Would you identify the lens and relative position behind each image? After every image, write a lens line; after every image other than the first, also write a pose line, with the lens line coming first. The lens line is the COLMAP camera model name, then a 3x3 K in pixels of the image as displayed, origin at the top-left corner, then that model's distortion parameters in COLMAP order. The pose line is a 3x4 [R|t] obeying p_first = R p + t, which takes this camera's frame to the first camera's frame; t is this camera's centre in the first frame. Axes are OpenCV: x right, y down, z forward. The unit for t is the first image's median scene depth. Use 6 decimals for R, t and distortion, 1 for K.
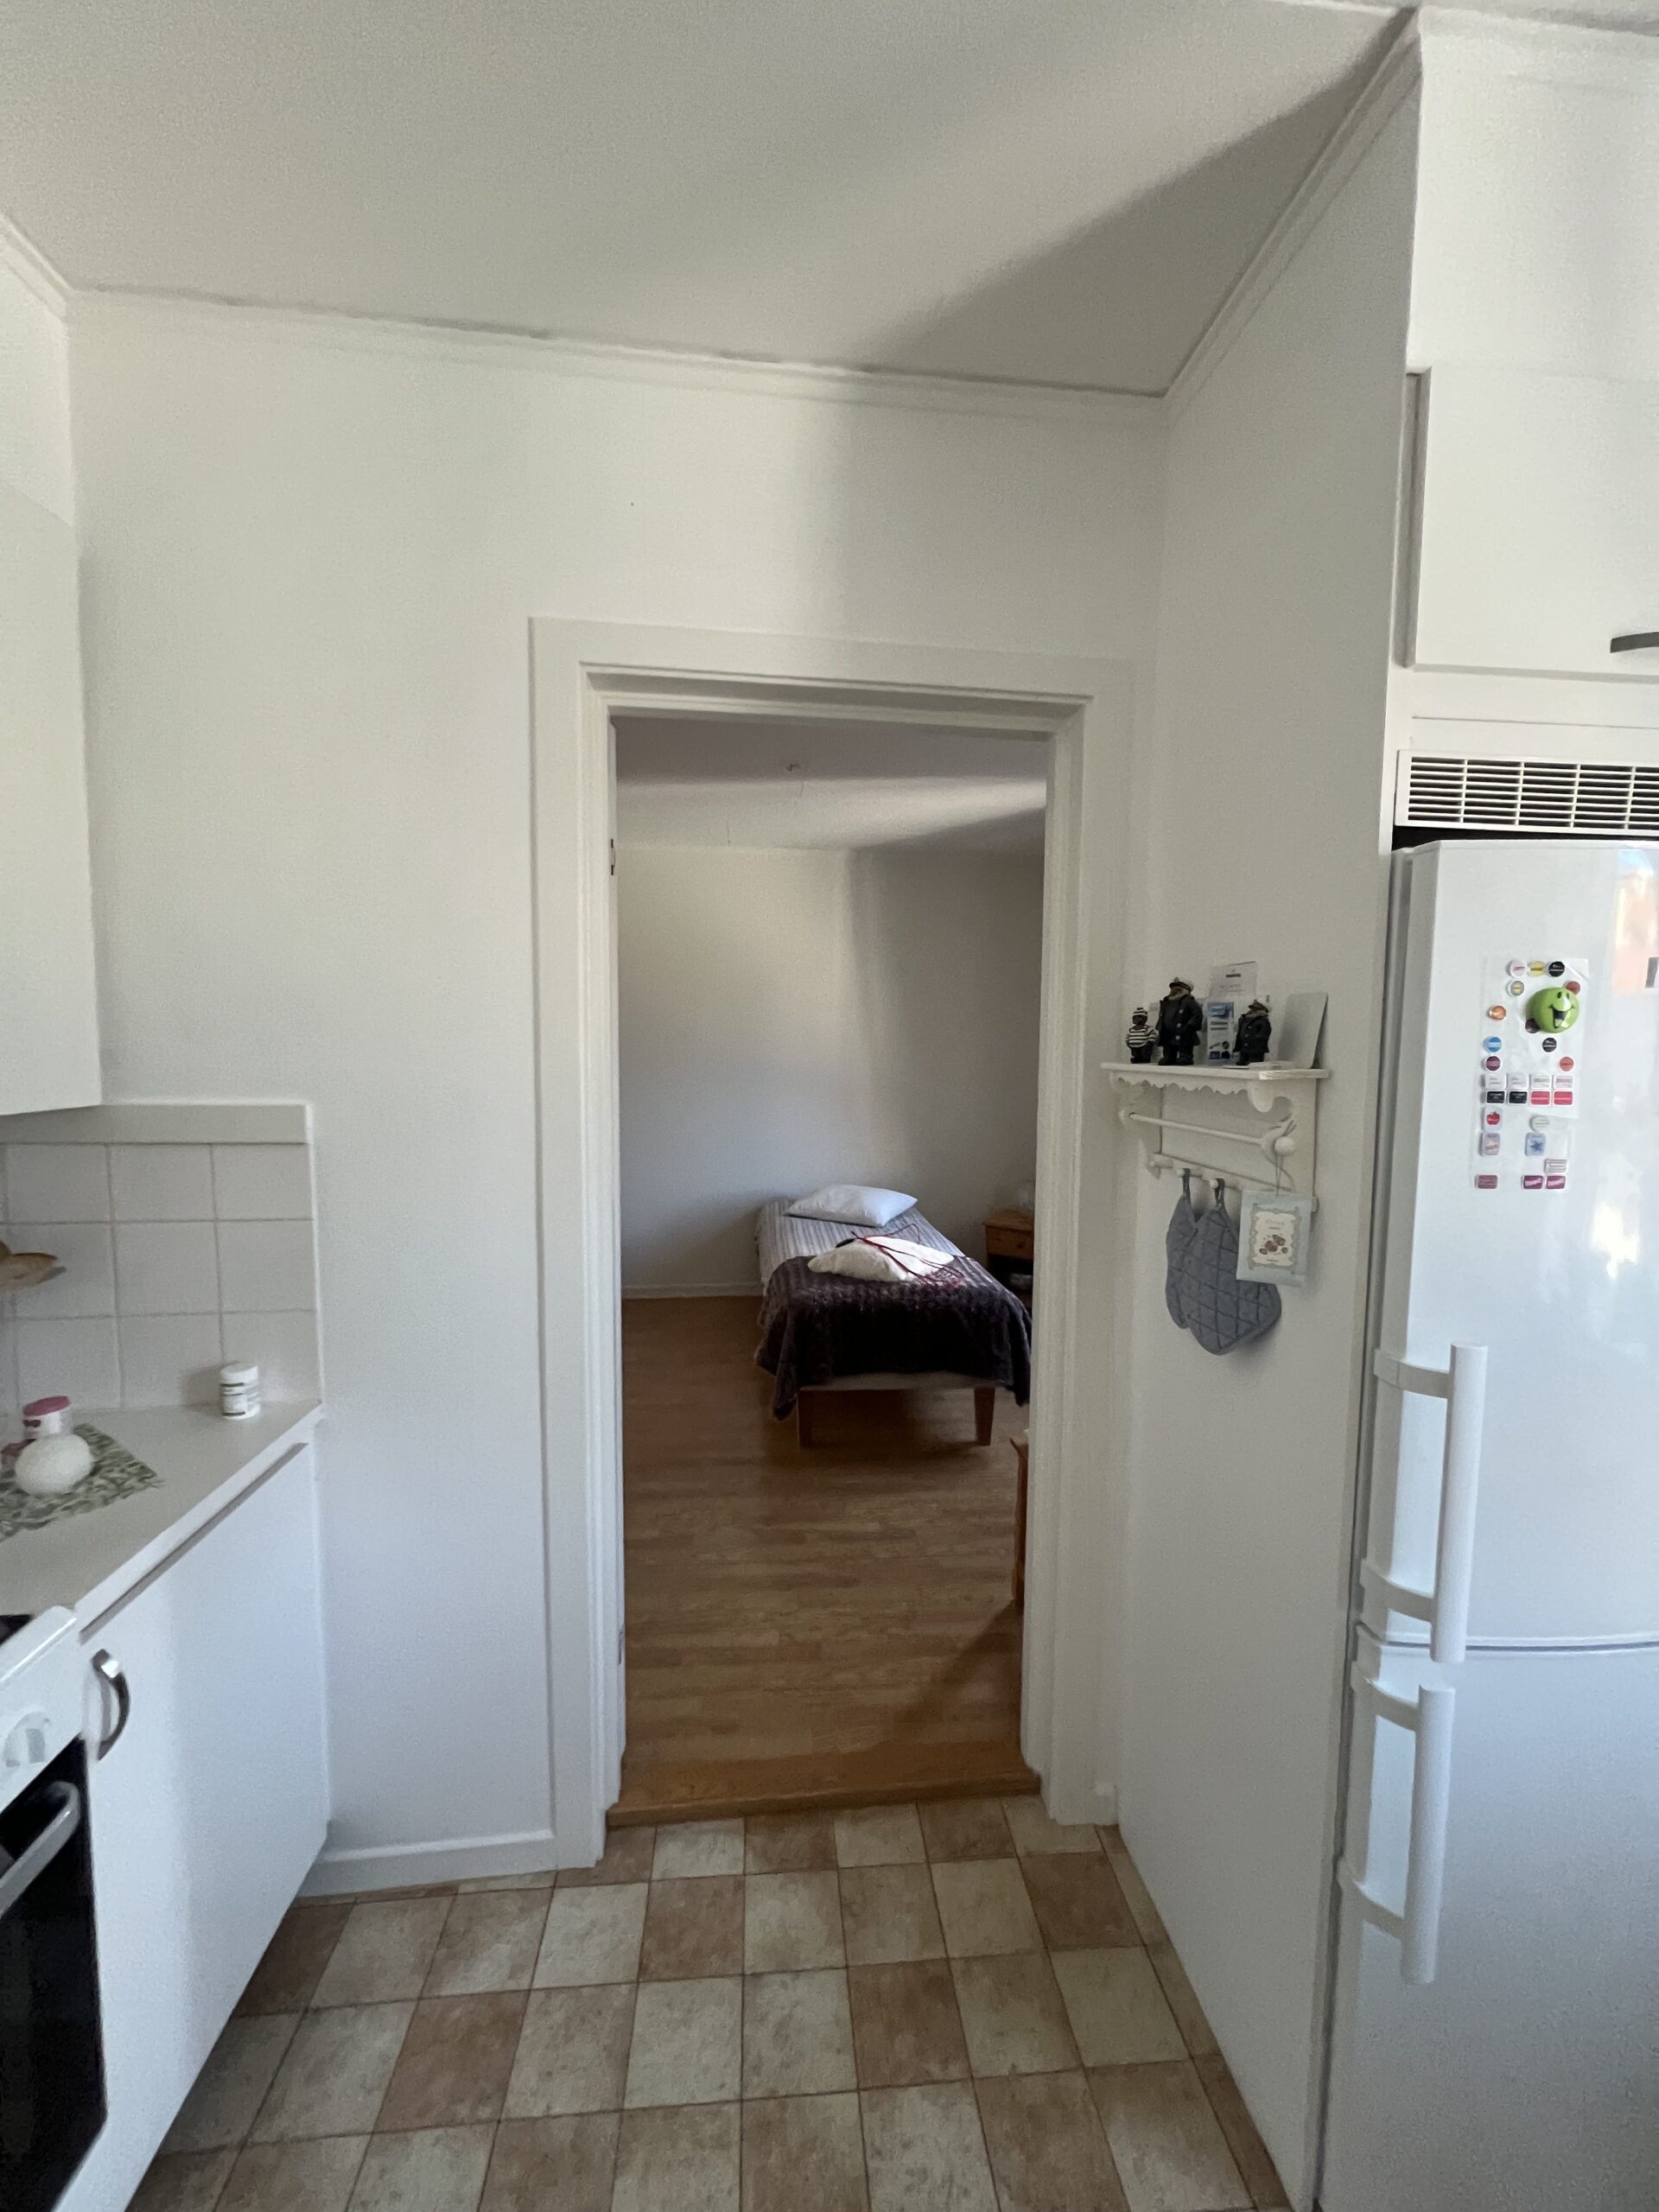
lens RADIAL K [[878.6, 0, 836.2], [0, 878.6, 1107.9], [0, 0, 1]] dist [0.001950, 0.000310]
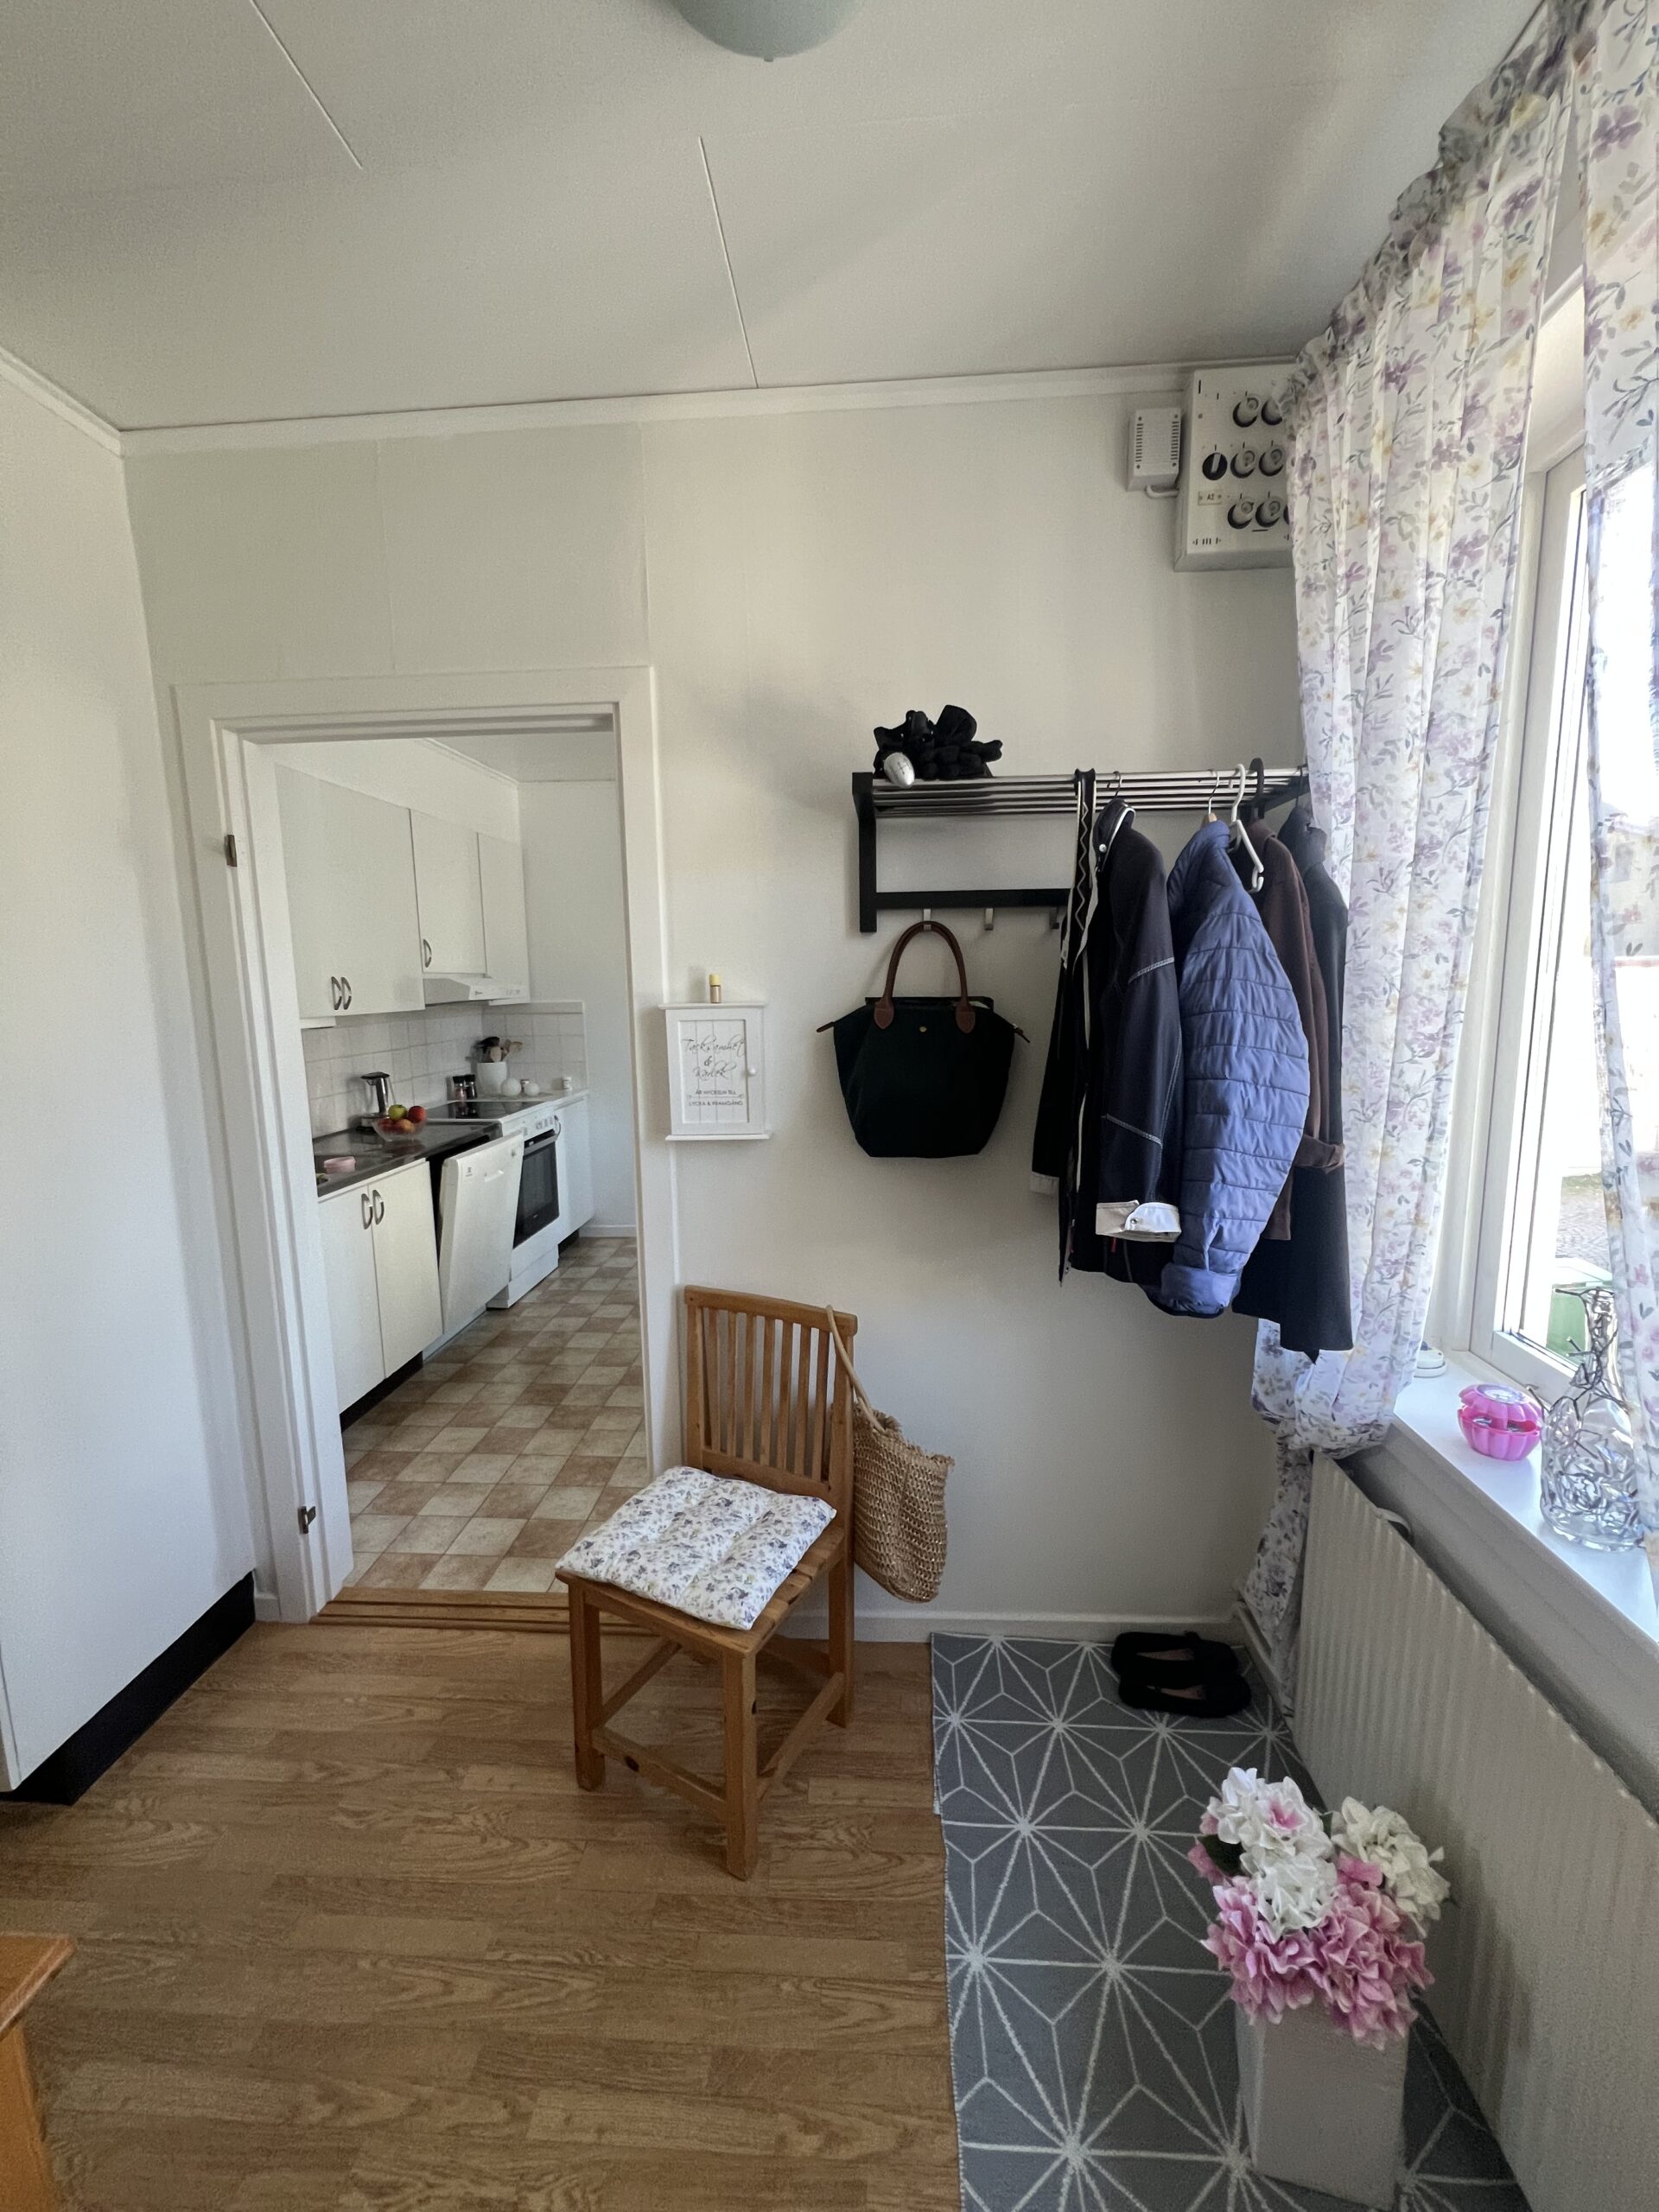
lens RADIAL K [[878.6, 0, 836.2], [0, 878.6, 1107.9], [0, 0, 1]] dist [0.001950, 0.000310]
pose [[0.988210, 0.000090, -0.153105, 0.994918], [0.010261, 0.997712, 0.066821, 0.208597], [0.152760, -0.067604, 0.985948, -2.484699]]
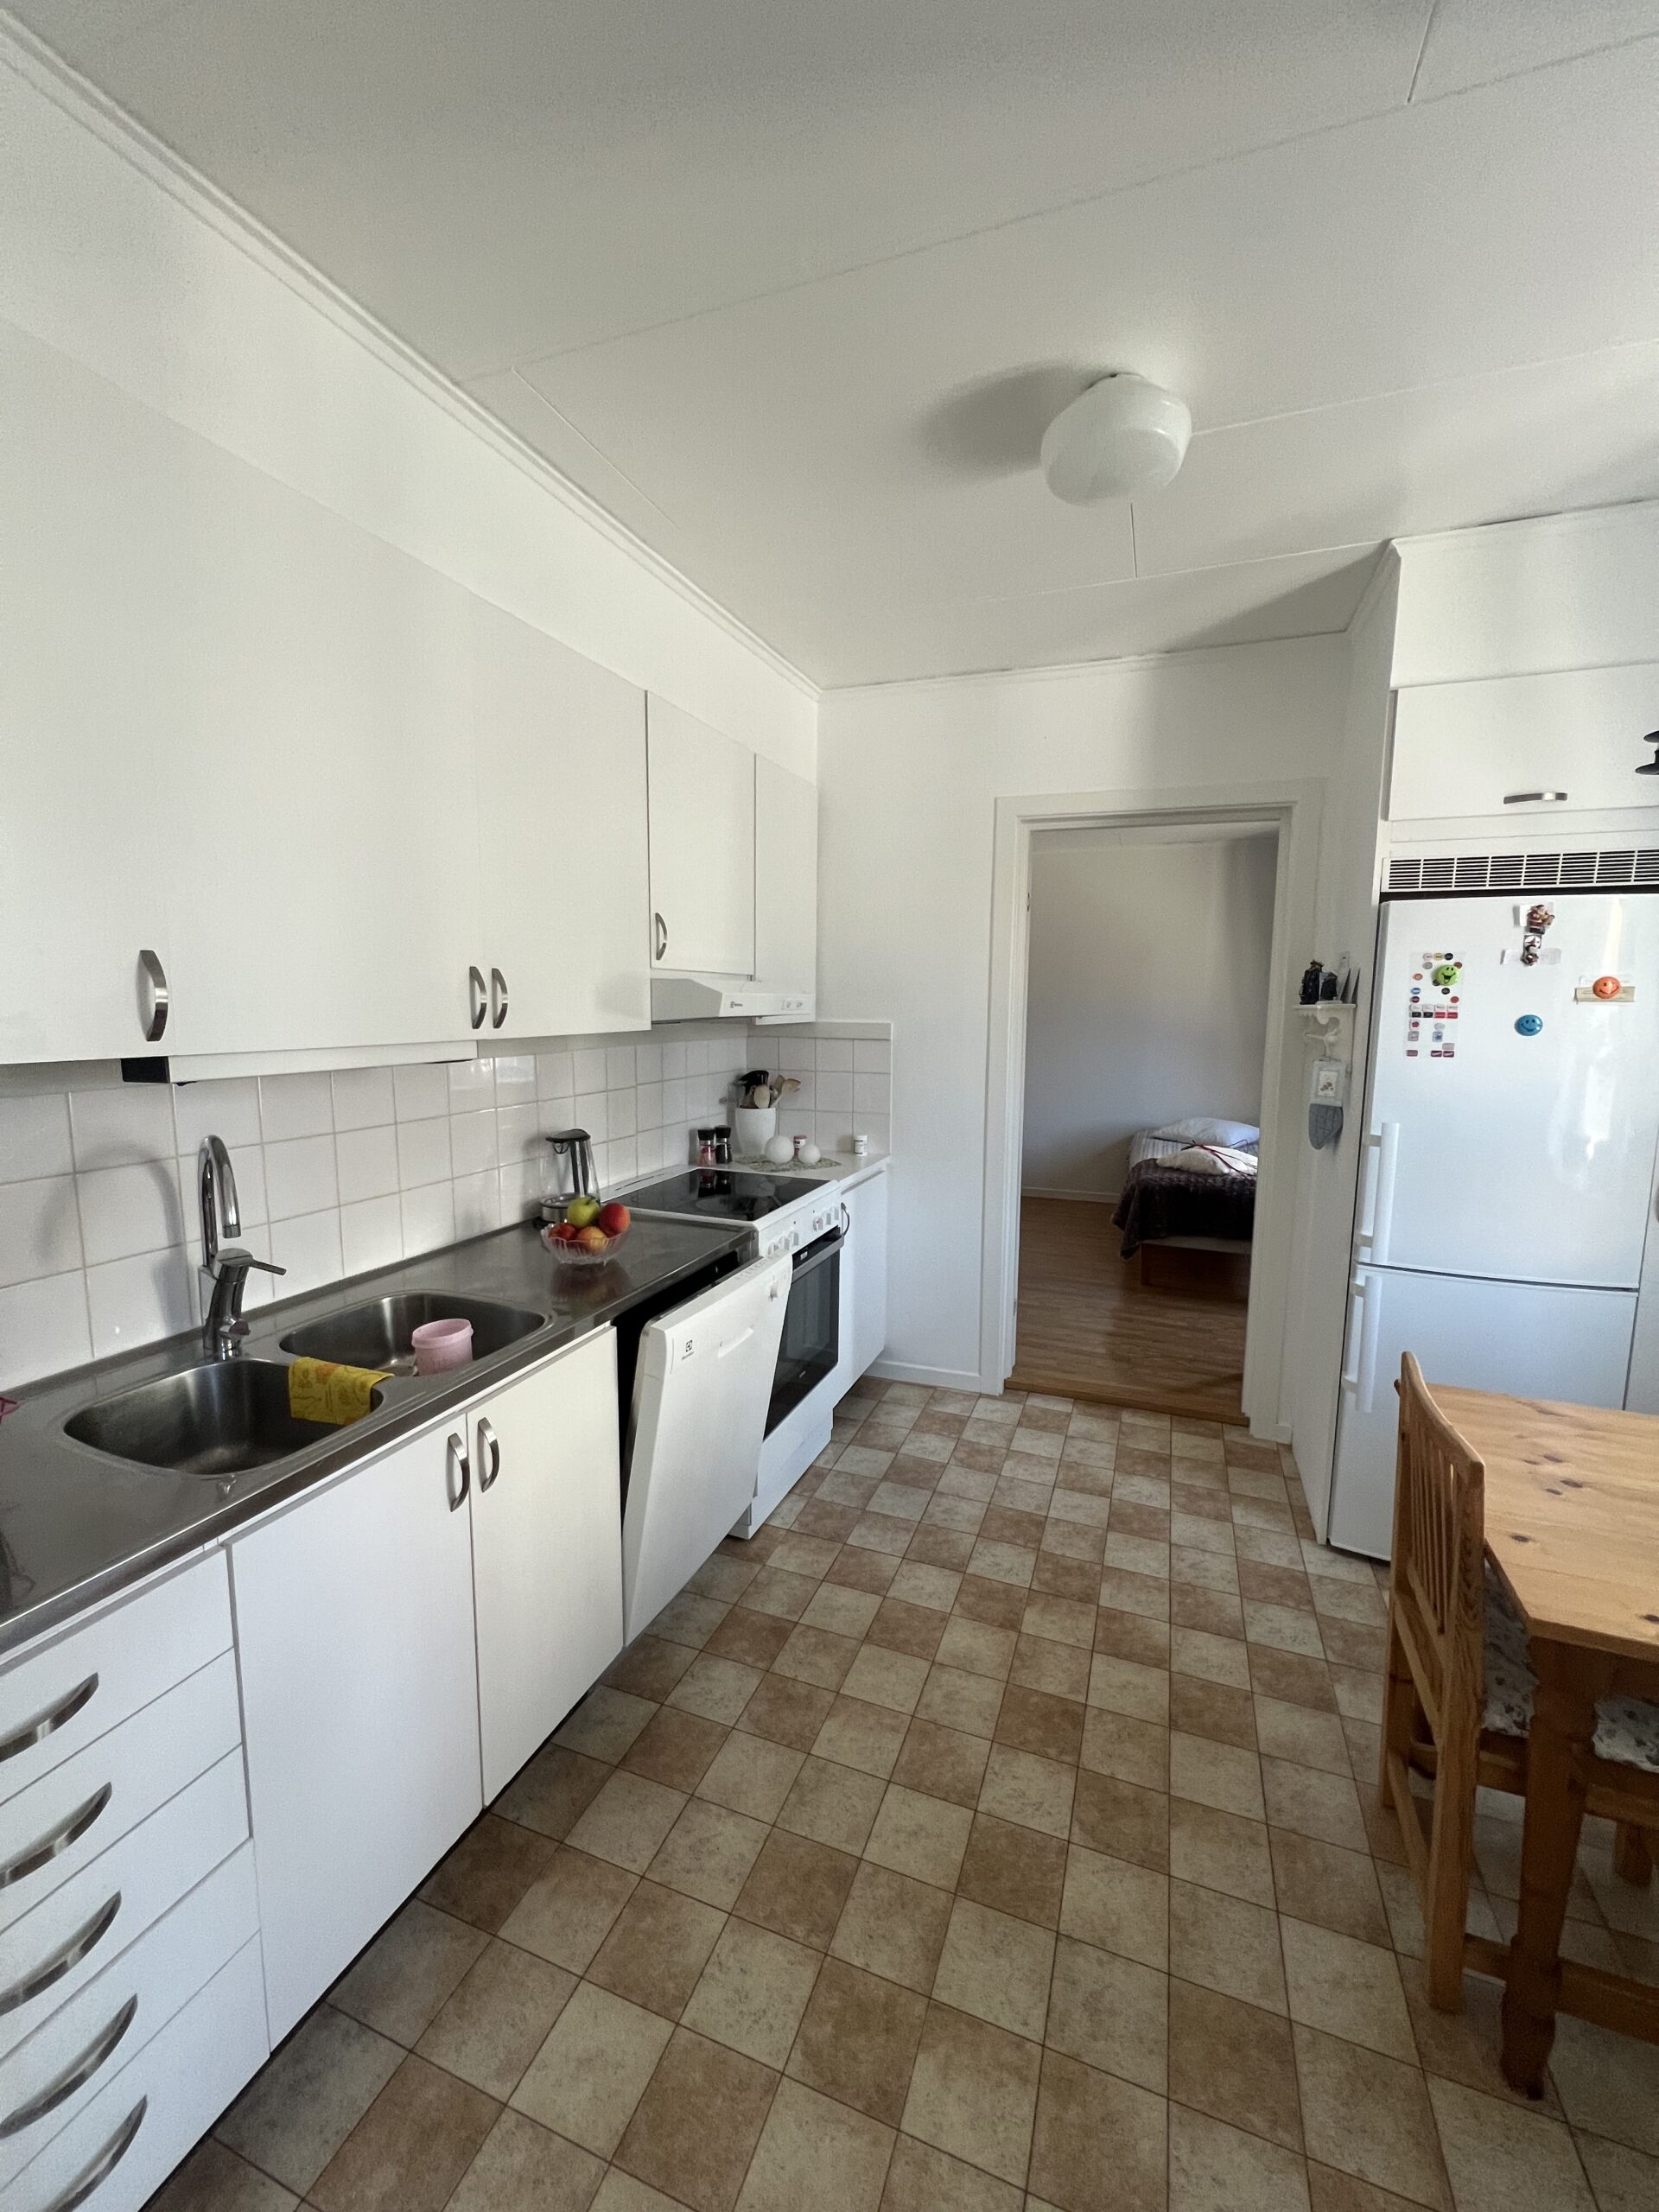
lens RADIAL K [[878.6, 0, 836.2], [0, 878.6, 1107.9], [0, 0, 1]] dist [0.001950, 0.000310]
pose [[0.898430, 0.051665, -0.436066, 0.300767], [-0.034313, 0.998278, 0.047580, 0.122844], [0.437774, -0.027785, 0.898656, -1.210202]]
